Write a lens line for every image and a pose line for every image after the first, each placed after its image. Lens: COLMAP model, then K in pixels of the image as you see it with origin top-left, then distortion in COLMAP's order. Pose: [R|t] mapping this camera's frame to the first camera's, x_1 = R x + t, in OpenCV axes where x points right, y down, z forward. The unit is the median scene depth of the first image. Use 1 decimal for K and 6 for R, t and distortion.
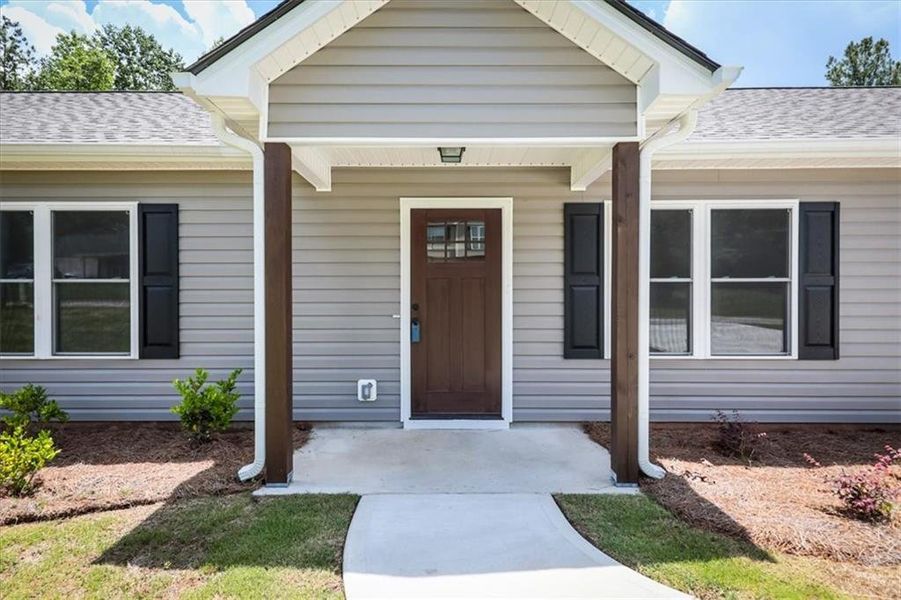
lens RADIAL K [[377.5, 0, 439.0], [0, 377.5, 305.7], [0, 0, 1]] dist [0.001383, -0.000083]
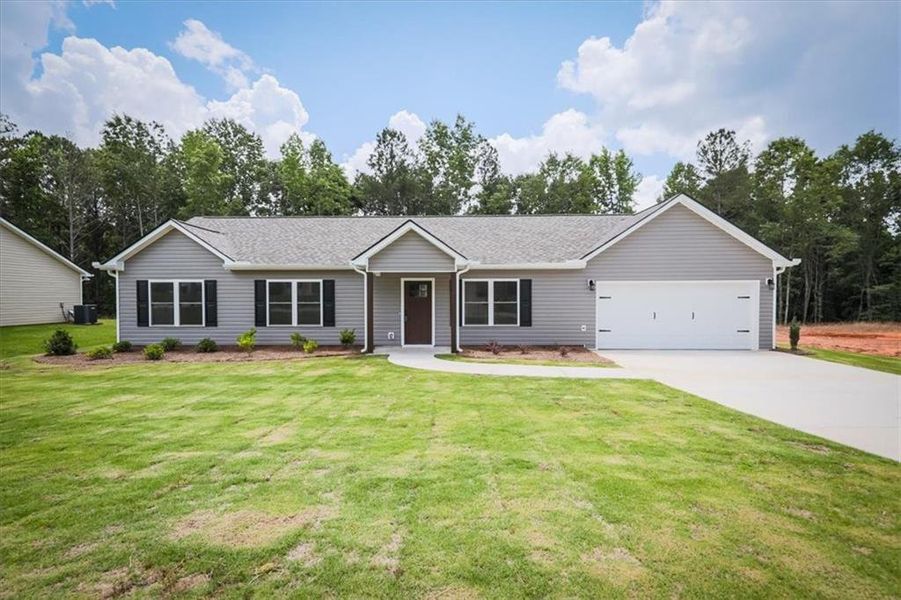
lens RADIAL K [[377.5, 0, 439.0], [0, 377.5, 305.7], [0, 0, 1]] dist [0.001383, -0.000083]
pose [[0.998933, -0.002019, -0.046134, 0.385767], [0.001826, 0.999989, -0.004224, -0.026767], [0.046142, 0.004136, 0.998926, -2.316030]]
